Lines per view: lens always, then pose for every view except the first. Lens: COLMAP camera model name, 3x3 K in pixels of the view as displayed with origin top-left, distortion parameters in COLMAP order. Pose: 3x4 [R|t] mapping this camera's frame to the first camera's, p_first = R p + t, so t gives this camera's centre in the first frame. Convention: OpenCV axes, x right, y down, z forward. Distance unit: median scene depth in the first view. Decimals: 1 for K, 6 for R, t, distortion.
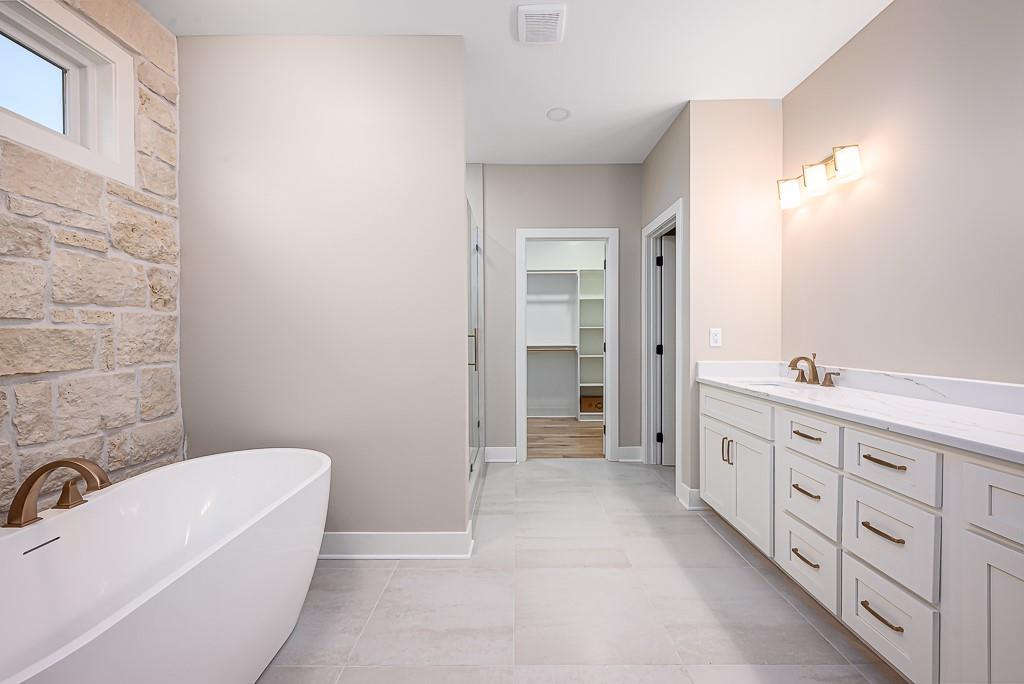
lens RADIAL K [[409.3, 0, 510.5], [0, 409.3, 340.5], [0, 0, 1]] dist [-0.002523, 0.000556]
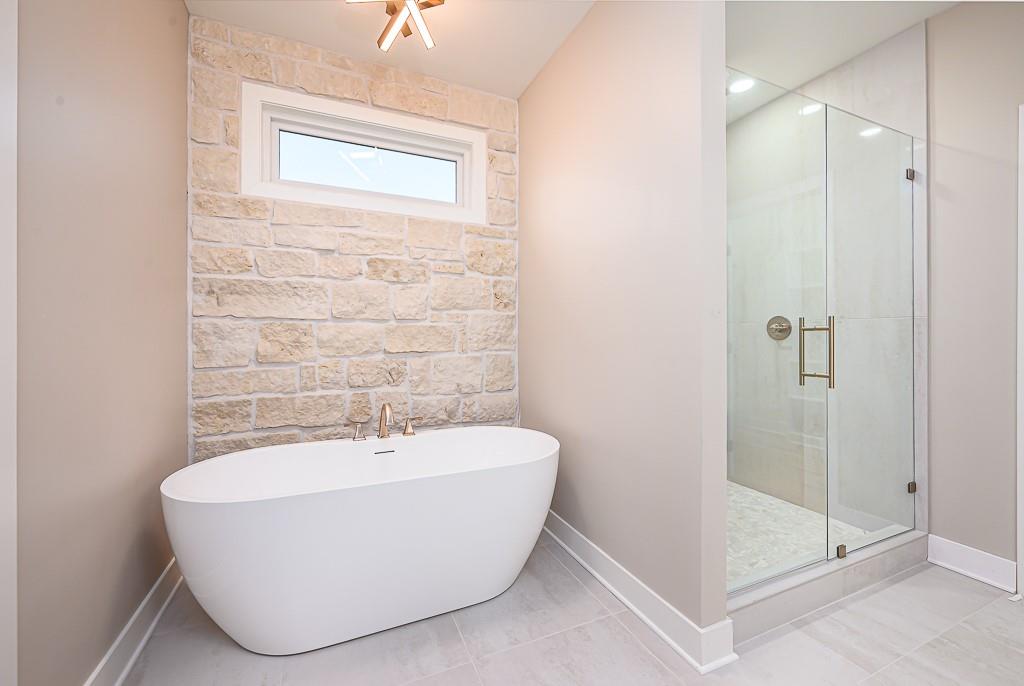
lens RADIAL K [[409.3, 0, 509.9], [0, 409.3, 335.8], [0, 0, 1]] dist [-0.002523, 0.000556]
pose [[0.407570, 0.003128, -0.913169, 0.406888], [-0.014243, 0.999894, -0.002932, 0.011045], [0.913063, 0.014201, 0.407572, 0.516460]]
